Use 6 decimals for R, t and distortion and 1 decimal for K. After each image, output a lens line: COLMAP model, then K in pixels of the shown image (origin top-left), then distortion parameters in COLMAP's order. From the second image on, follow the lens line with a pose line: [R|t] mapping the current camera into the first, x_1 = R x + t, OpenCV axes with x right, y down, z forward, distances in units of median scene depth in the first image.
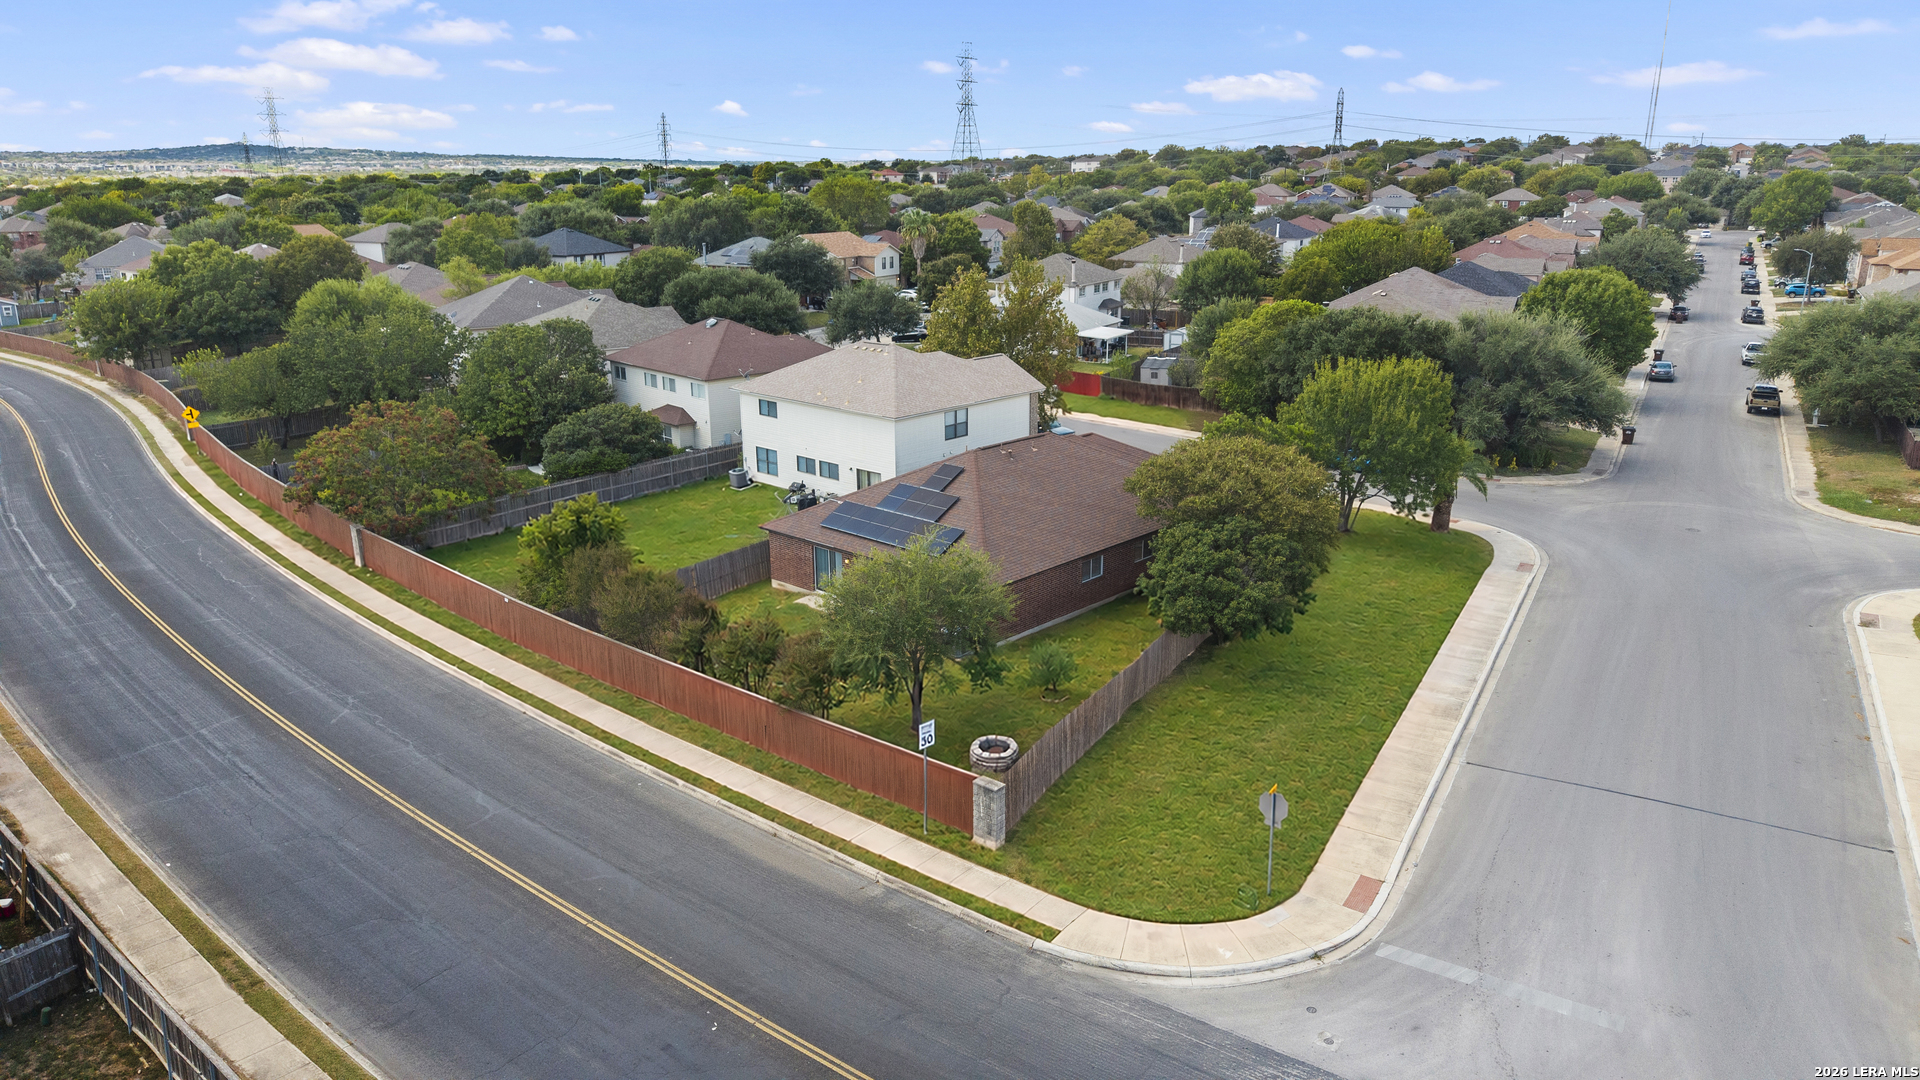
lens RADIAL K [[1292.6, 0, 975.4], [0, 1292.6, 533.3], [0, 0, 1]] dist [0.025277, -0.035057]
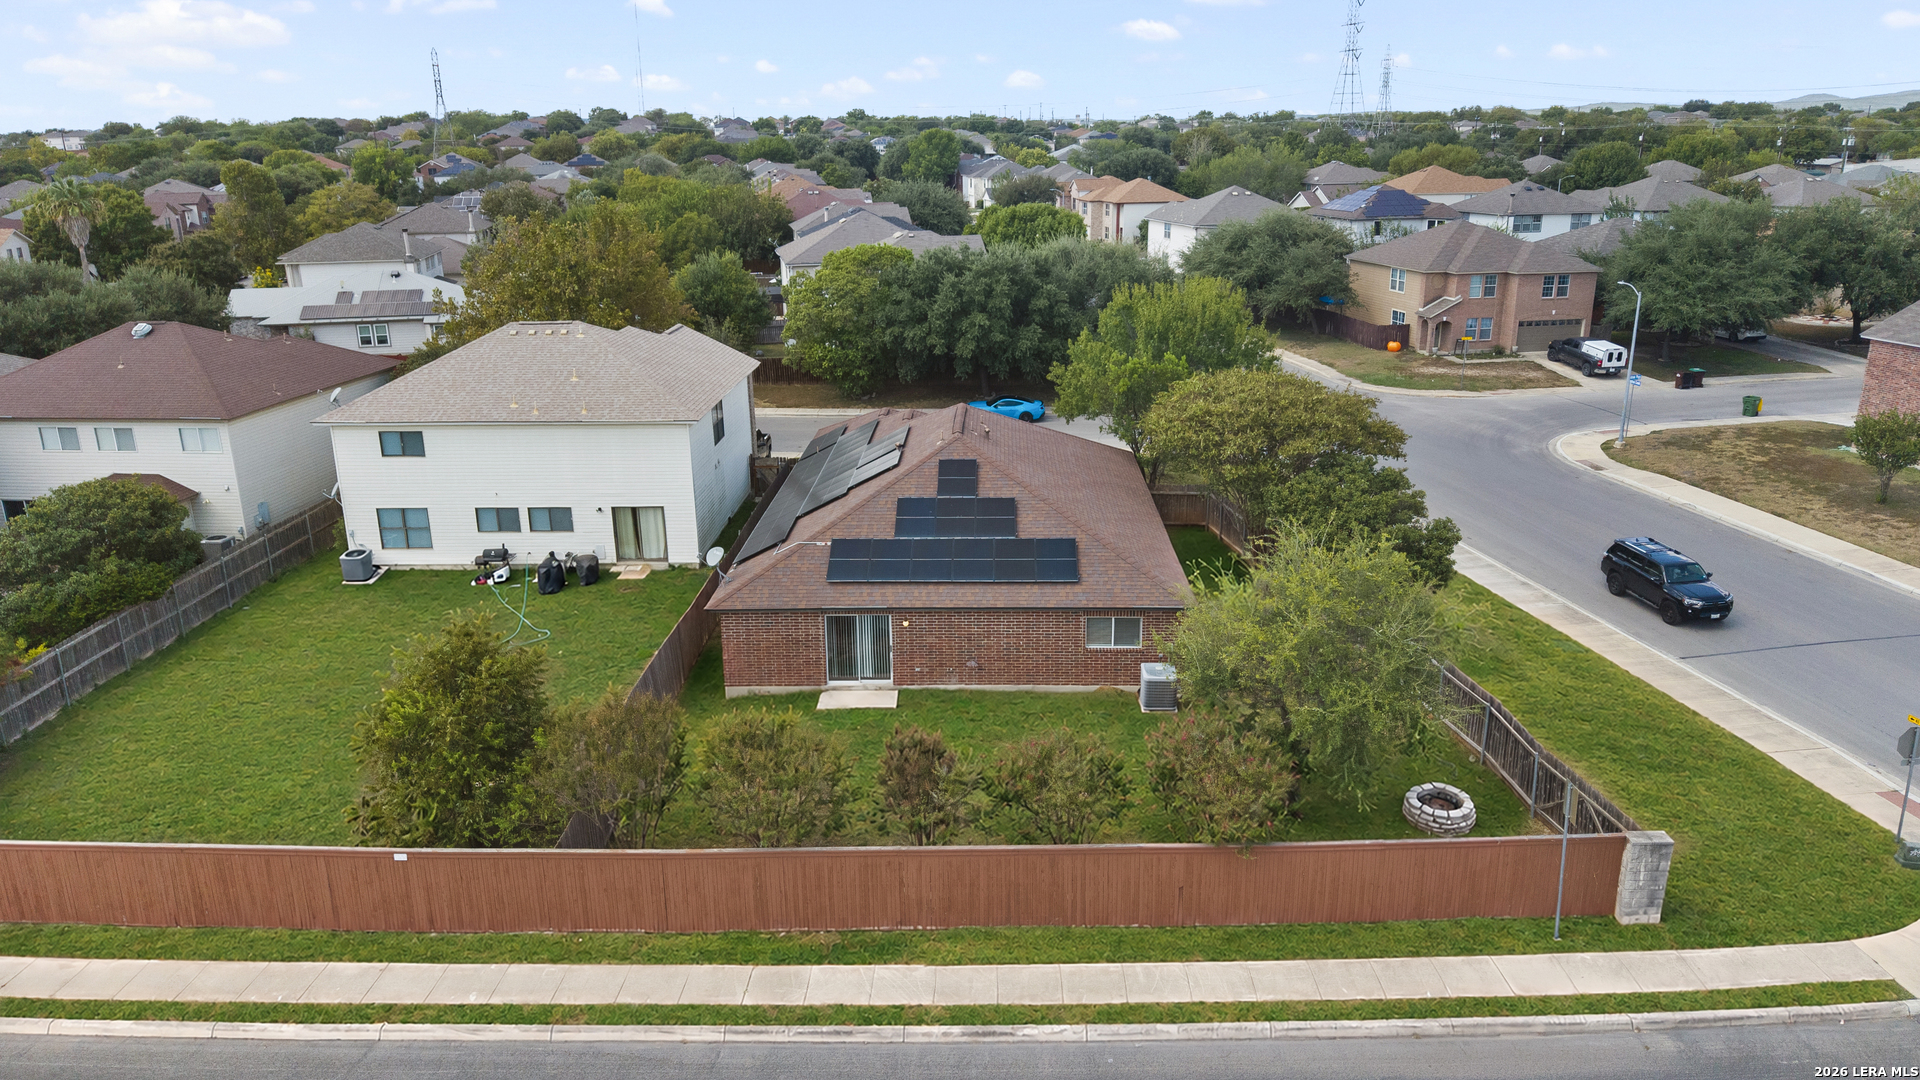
lens RADIAL K [[1292.6, 0, 956.3], [0, 1292.6, 554.7], [0, 0, 1]] dist [0.025277, -0.035057]
pose [[0.756169, -0.205066, 0.621415, -0.371015], [0.188220, 0.977658, 0.093589, -0.054108], [-0.626723, 0.046194, 0.777872, 0.352159]]
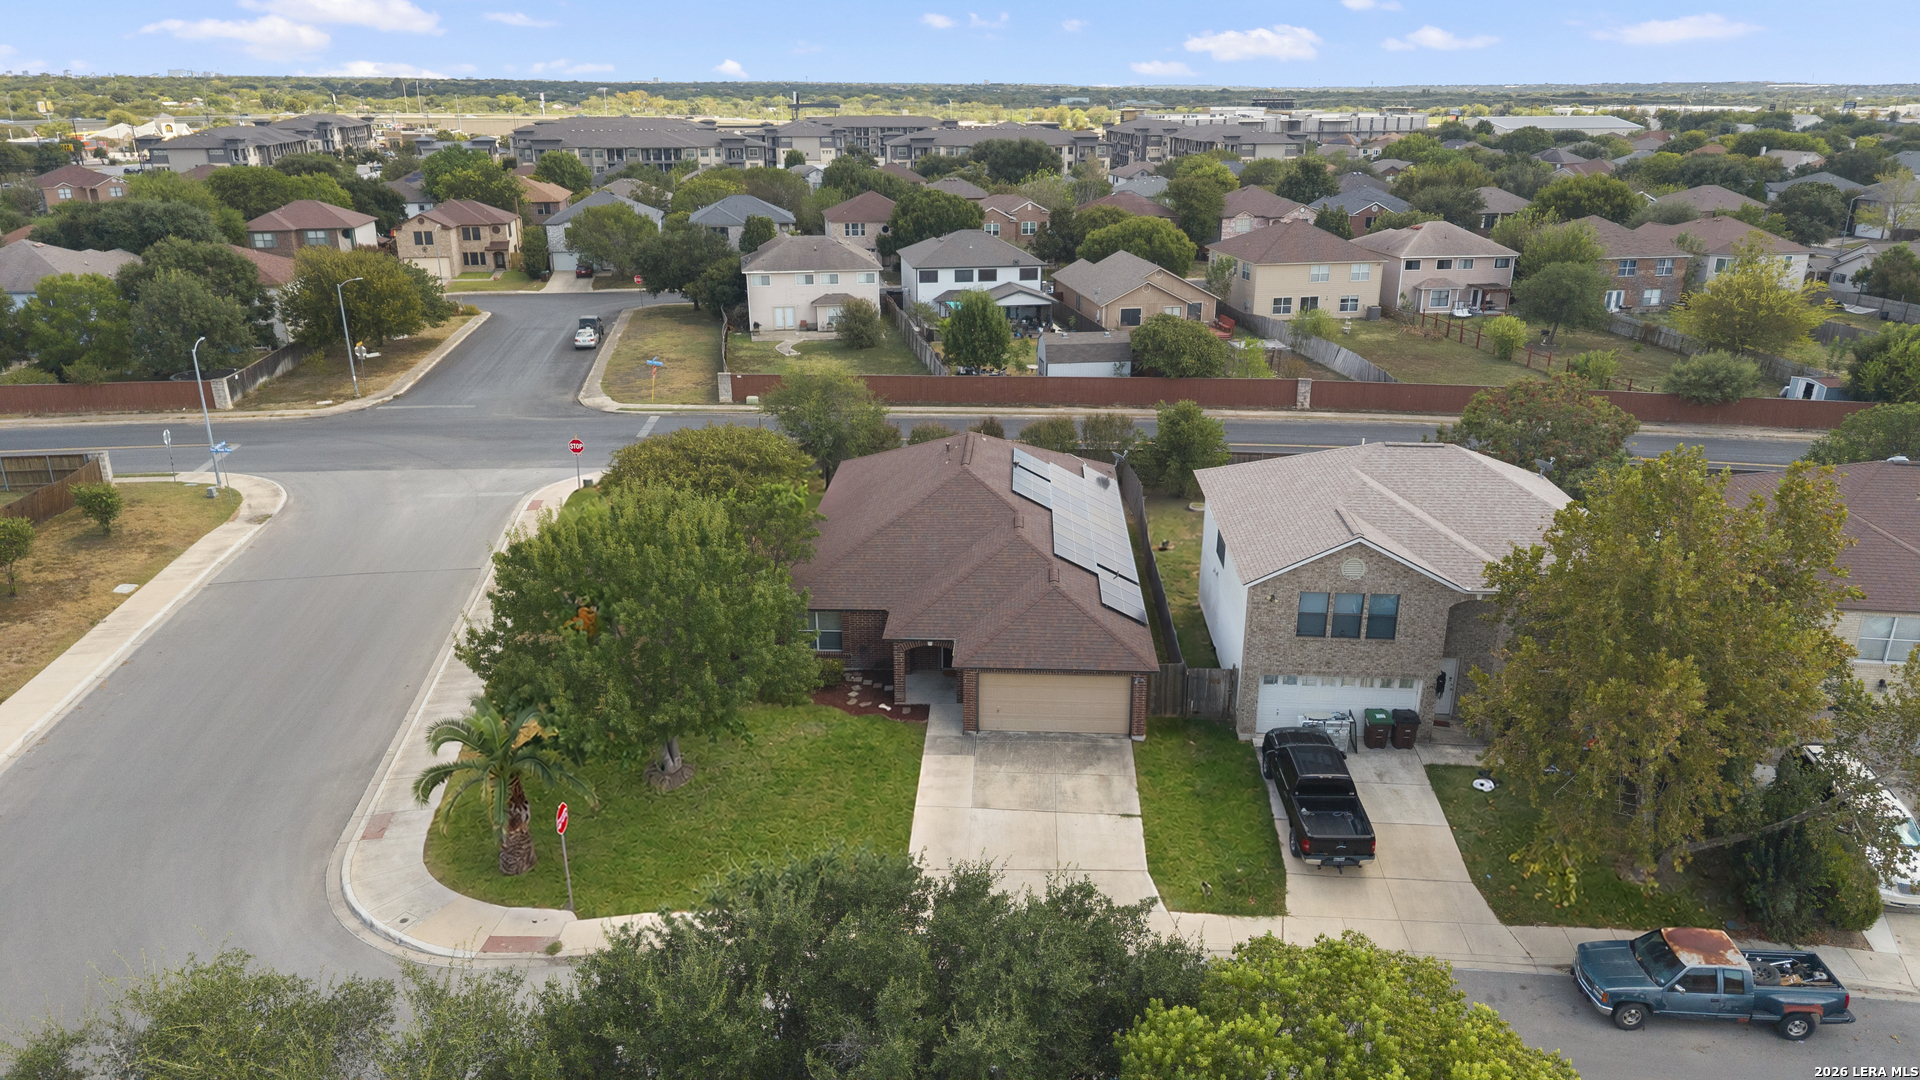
lens RADIAL K [[1292.6, 0, 976.8], [0, 1292.6, 547.6], [0, 0, 1]] dist [0.025277, -0.035057]
pose [[-0.774277, 0.213231, -0.595841, 0.484030], [-0.178211, 0.829958, 0.528592, -0.412020], [0.607236, 0.515463, -0.604618, 1.317750]]
